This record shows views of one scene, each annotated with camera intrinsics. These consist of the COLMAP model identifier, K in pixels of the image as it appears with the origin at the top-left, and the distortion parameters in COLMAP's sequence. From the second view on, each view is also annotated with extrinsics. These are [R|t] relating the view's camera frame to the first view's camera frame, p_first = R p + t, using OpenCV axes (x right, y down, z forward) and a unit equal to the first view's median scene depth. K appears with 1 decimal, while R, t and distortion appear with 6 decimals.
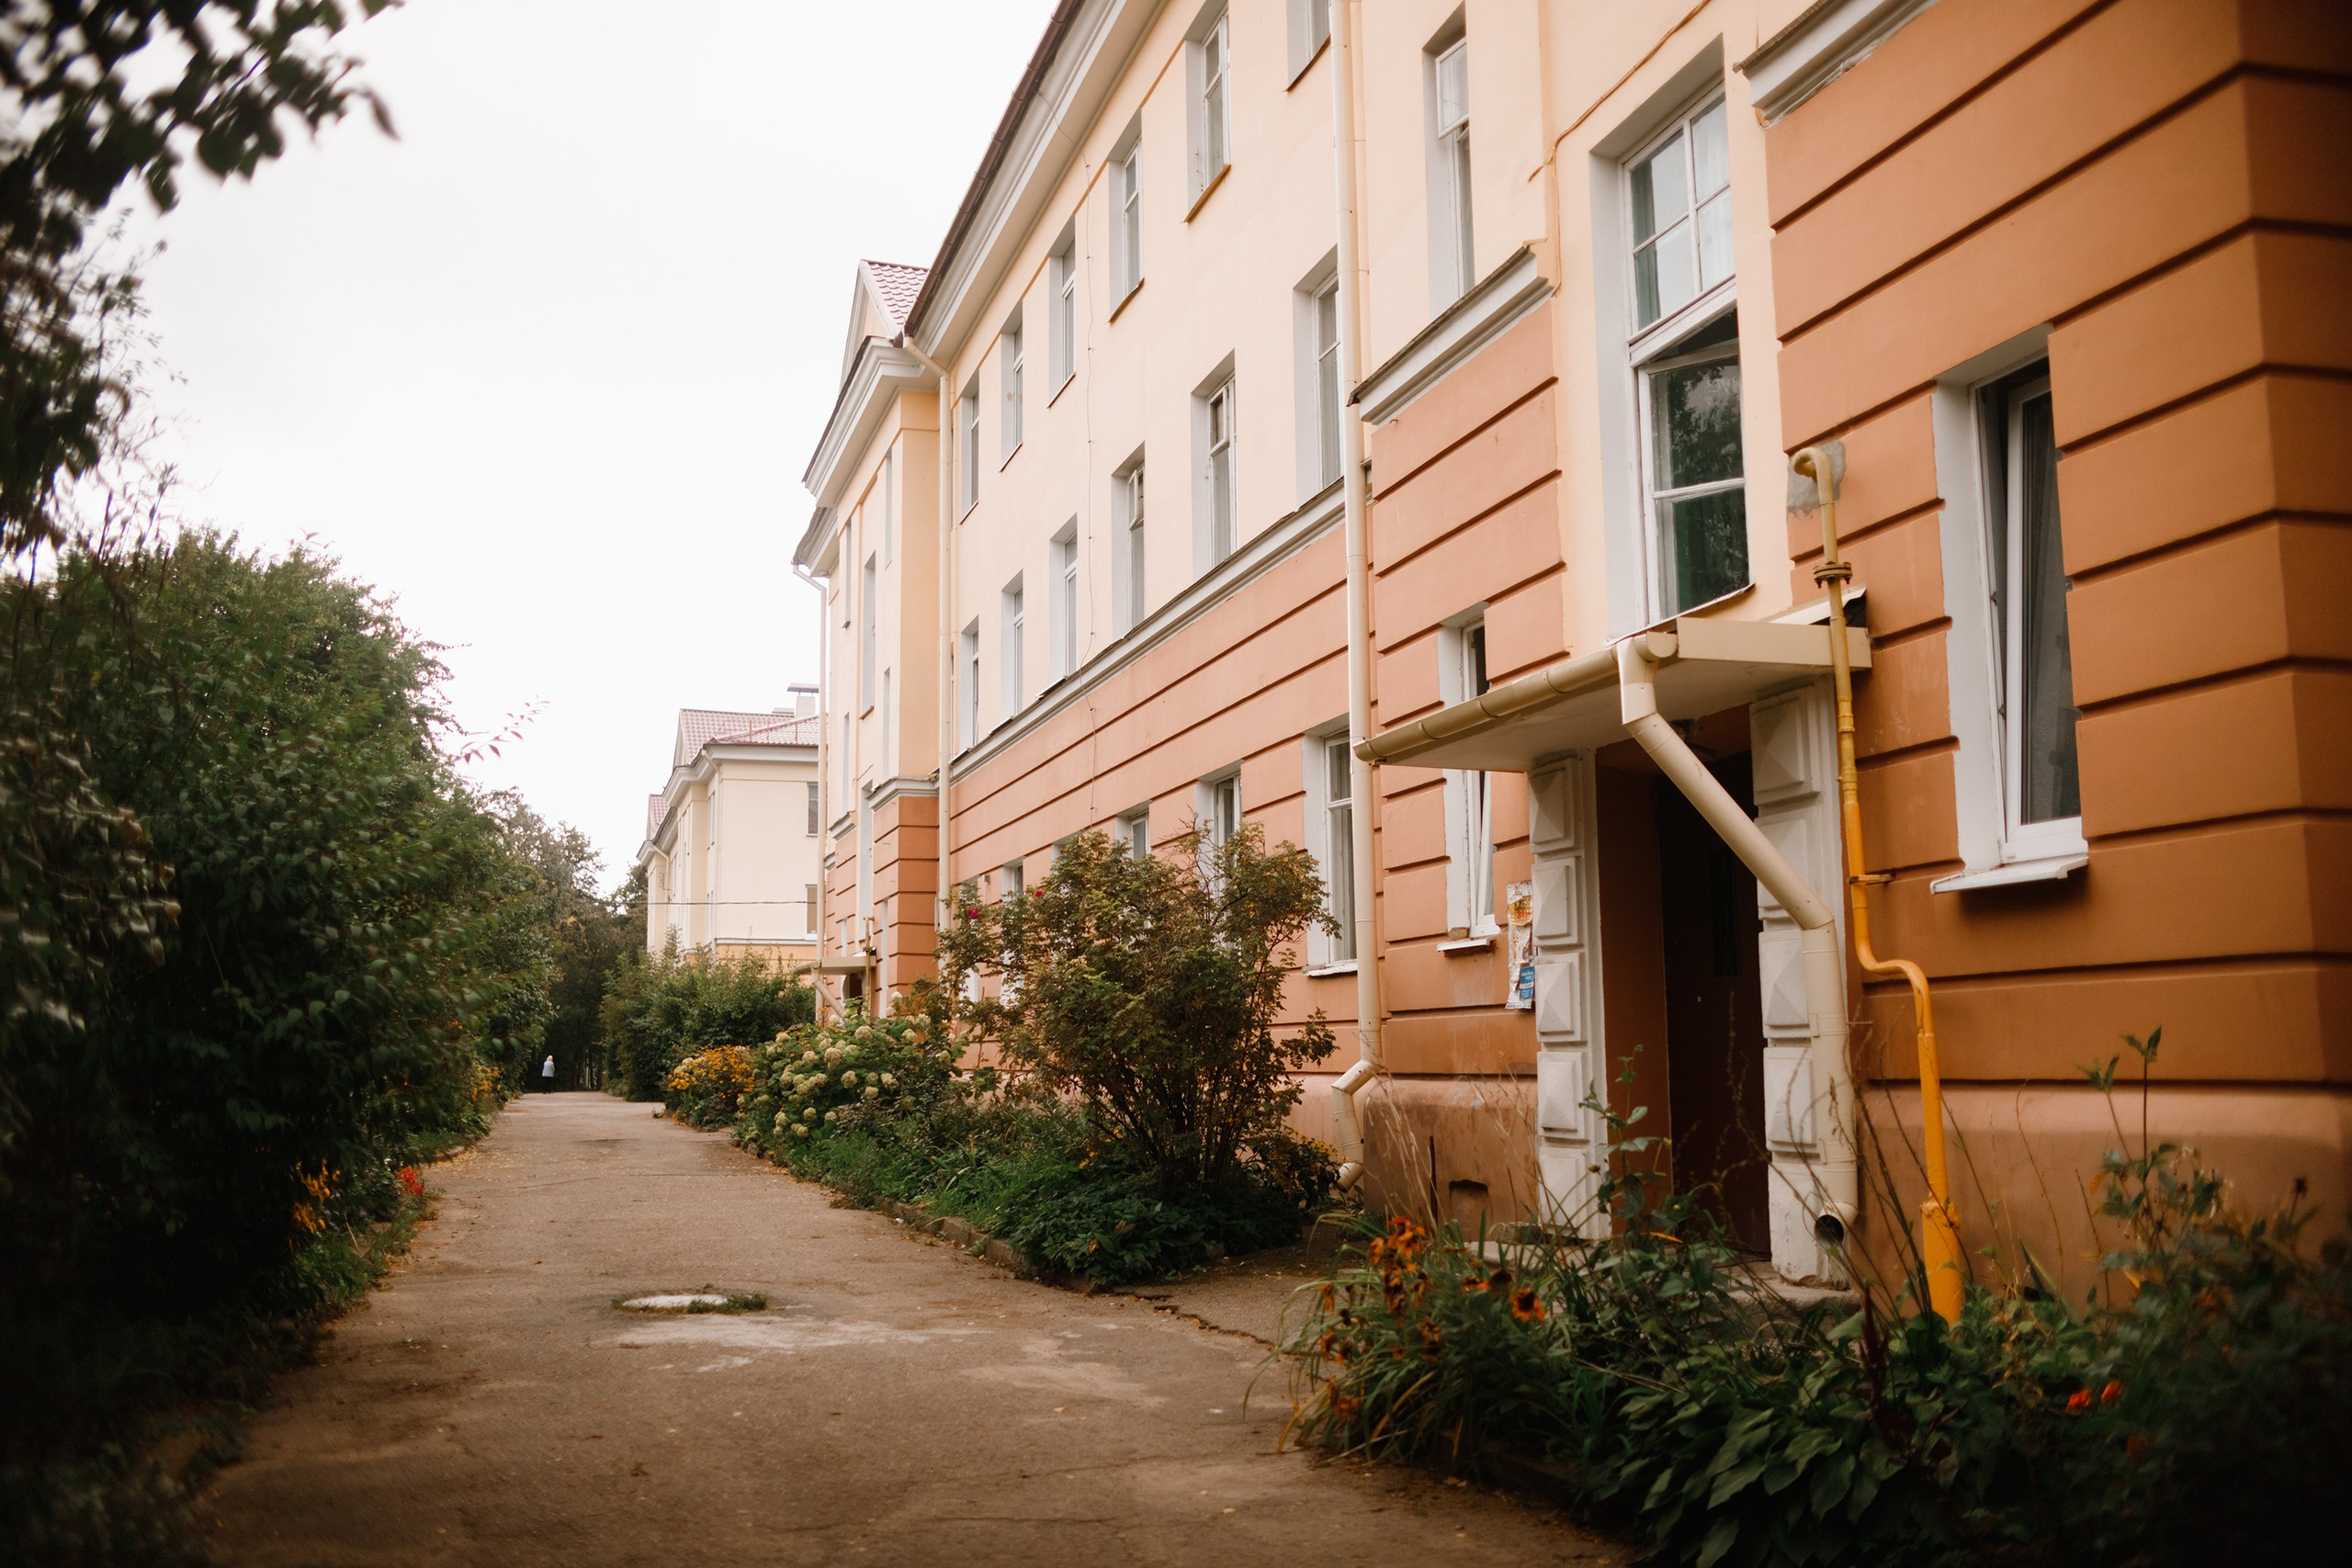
lens RADIAL K [[2049.1, 0, 1176.0], [0, 2049.1, 784.0], [0, 0, 1]] dist [-0.002693, -0.003626]
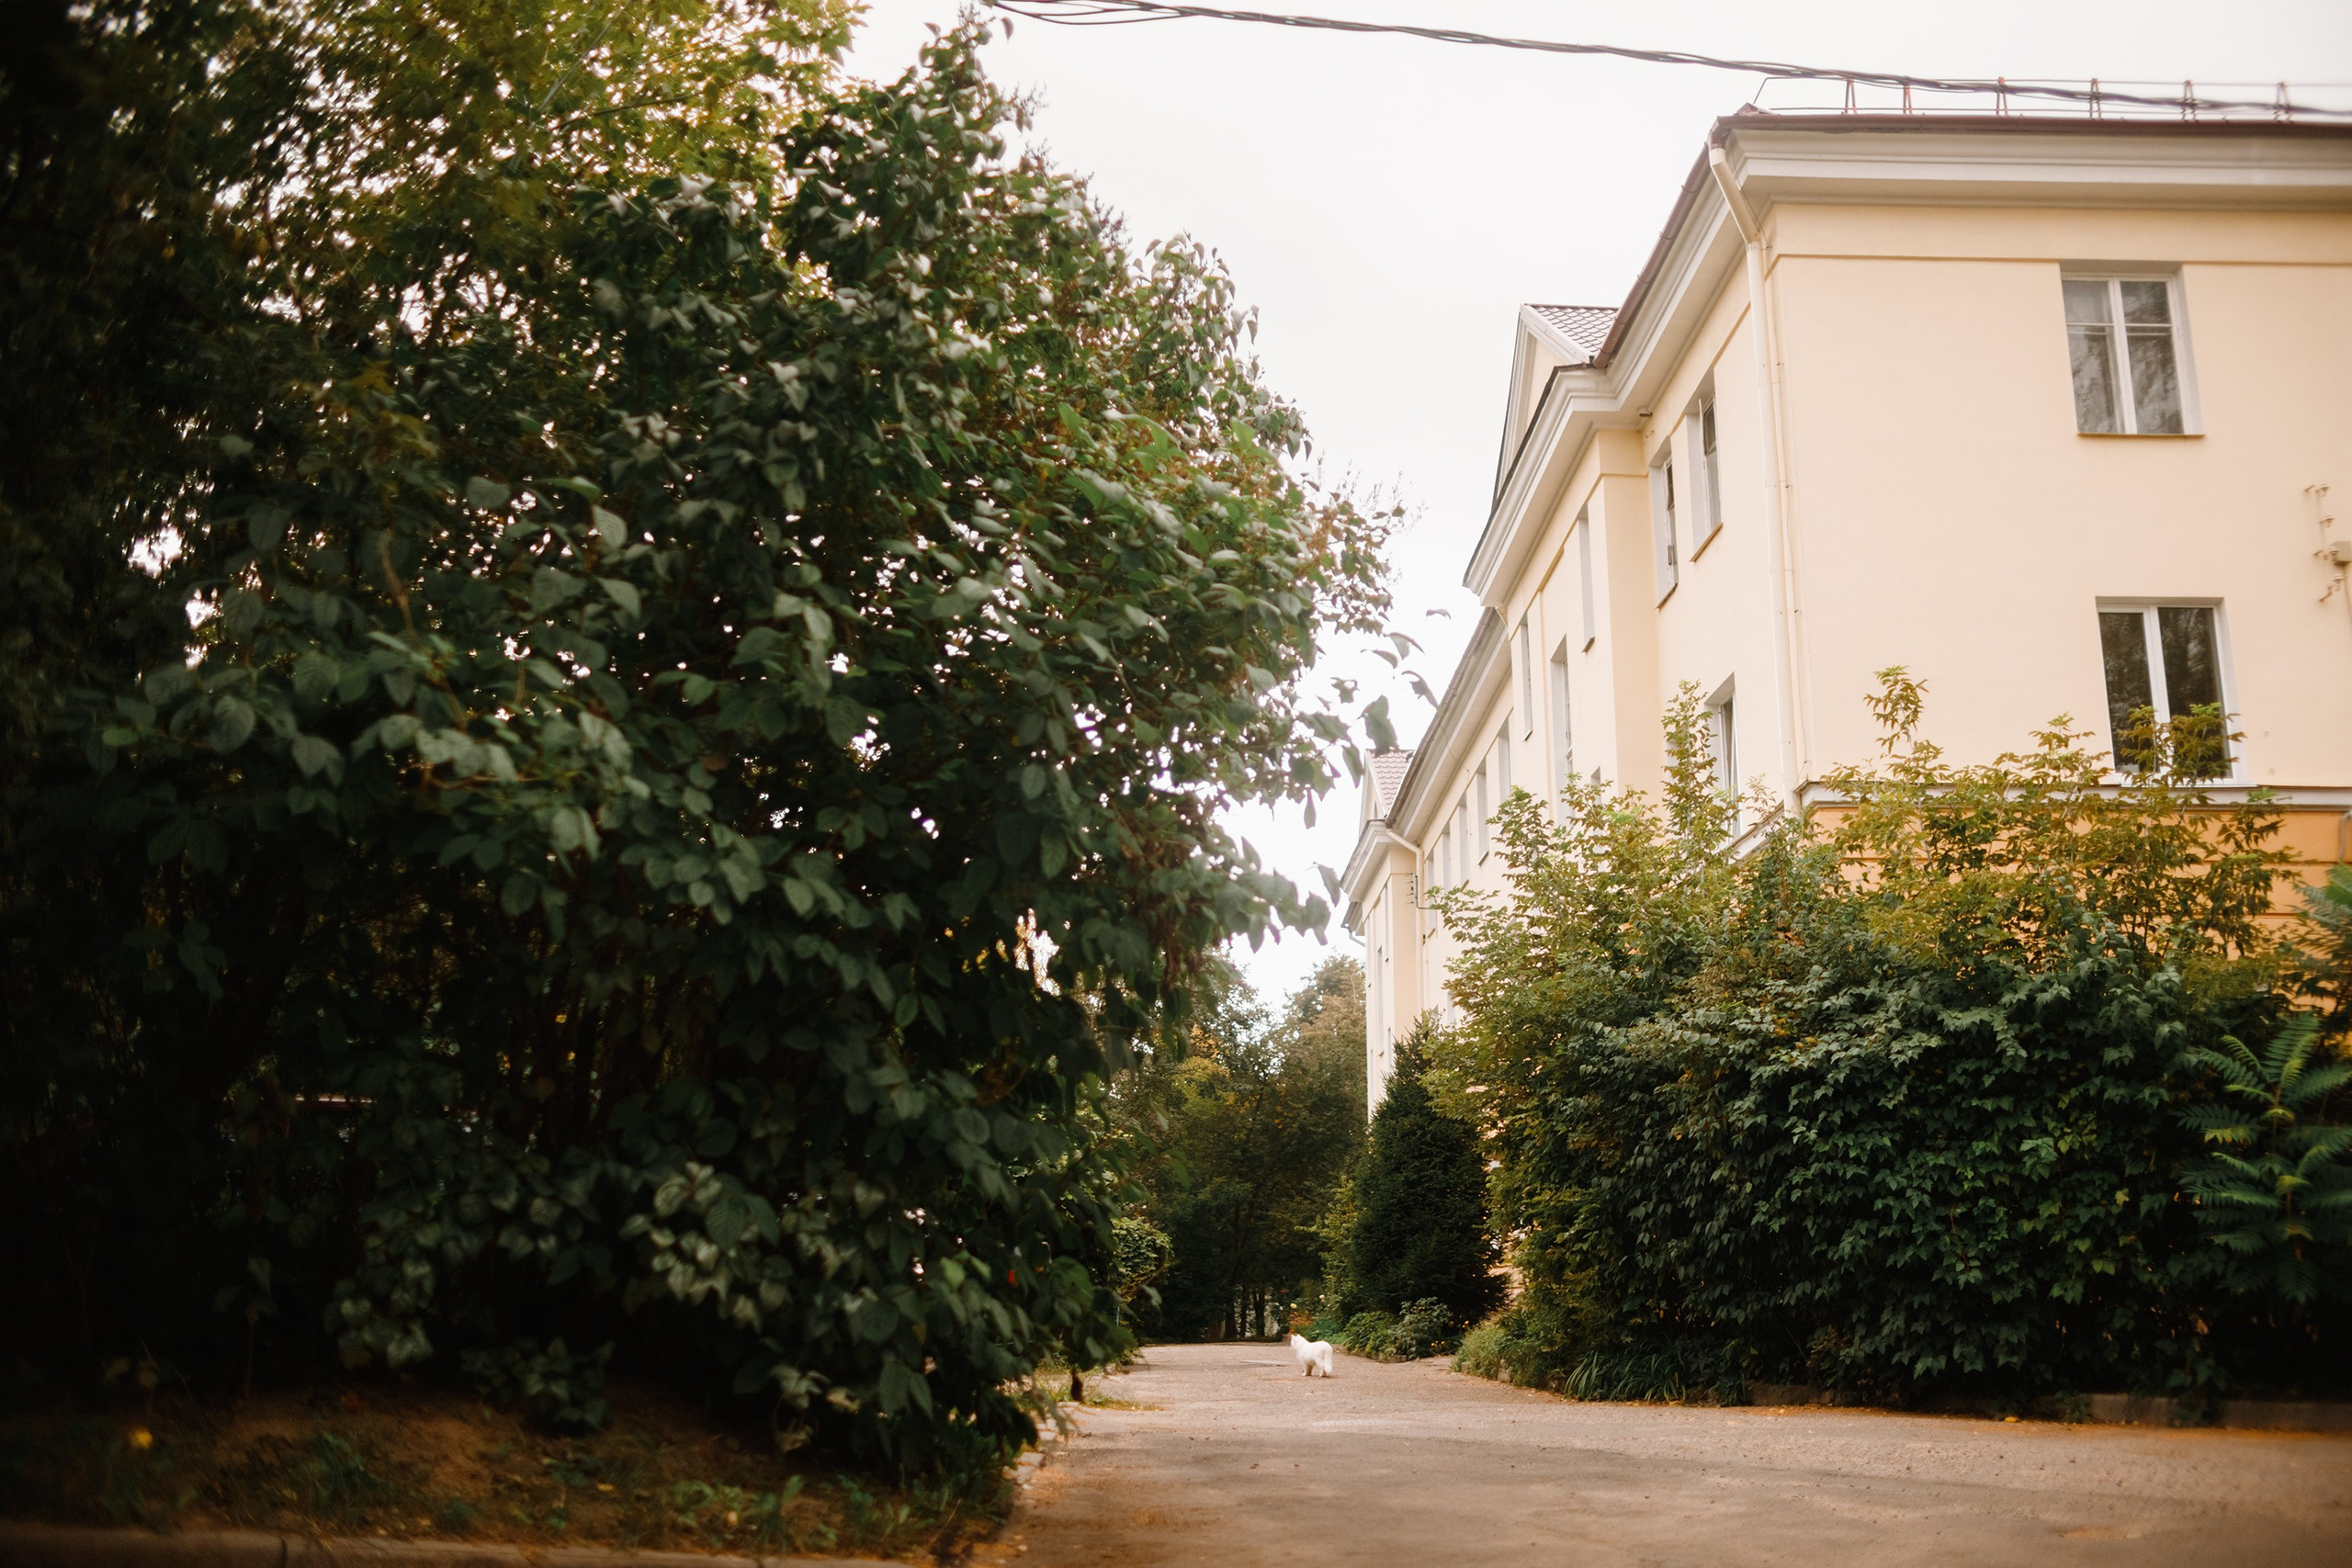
lens RADIAL K [[2049.1, 0, 1176.0], [0, 2049.1, 784.0], [0, 0, 1]] dist [-0.002693, -0.003626]
pose [[0.956089, -0.038205, -0.290577, -0.184967], [0.006845, 0.994107, -0.108183, 0.085134], [0.292998, 0.101444, 0.950716, 0.592128]]
